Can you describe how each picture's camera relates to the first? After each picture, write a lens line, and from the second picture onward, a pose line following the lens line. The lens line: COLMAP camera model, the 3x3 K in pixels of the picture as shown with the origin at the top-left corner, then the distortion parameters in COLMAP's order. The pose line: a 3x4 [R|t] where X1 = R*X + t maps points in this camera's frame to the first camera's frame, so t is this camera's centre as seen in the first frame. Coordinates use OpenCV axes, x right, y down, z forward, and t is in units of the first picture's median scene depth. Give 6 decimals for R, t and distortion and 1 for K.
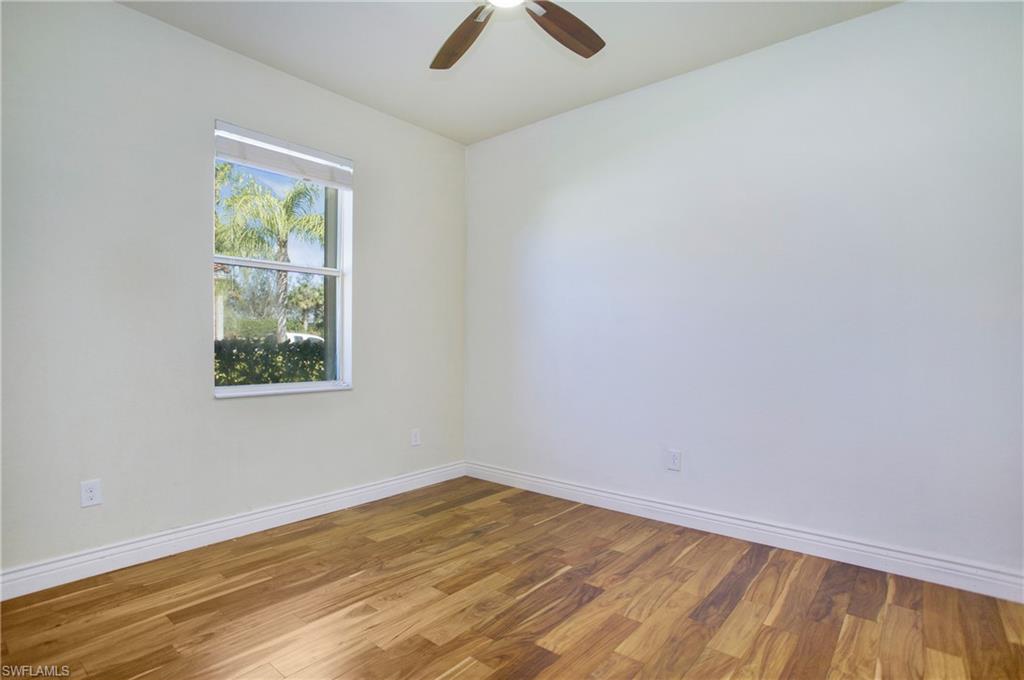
lens RADIAL K [[500.9, 0, 512.0], [0, 500.9, 340.0], [0, 0, 1]] dist [-0.001687, 0.000363]
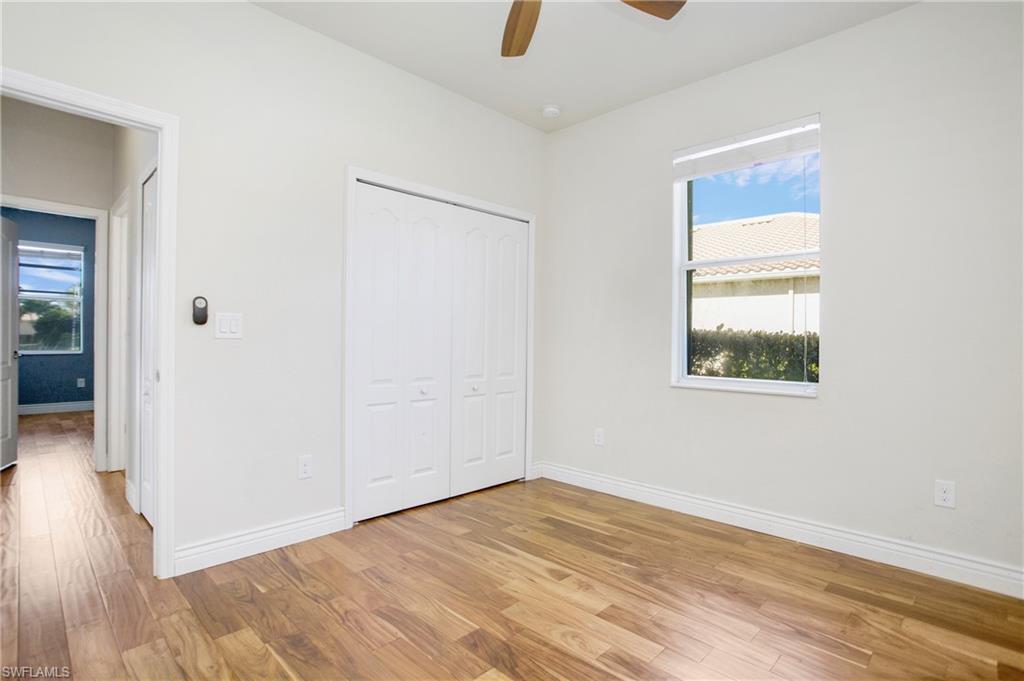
lens RADIAL K [[500.9, 0, 512.0], [0, 500.9, 340.5], [0, 0, 1]] dist [-0.001687, 0.000363]
pose [[-0.049303, -0.002355, -0.998781, 0.669111], [0.005934, 0.999979, -0.002651, 0.007047], [0.998766, -0.006057, -0.049288, 0.749310]]
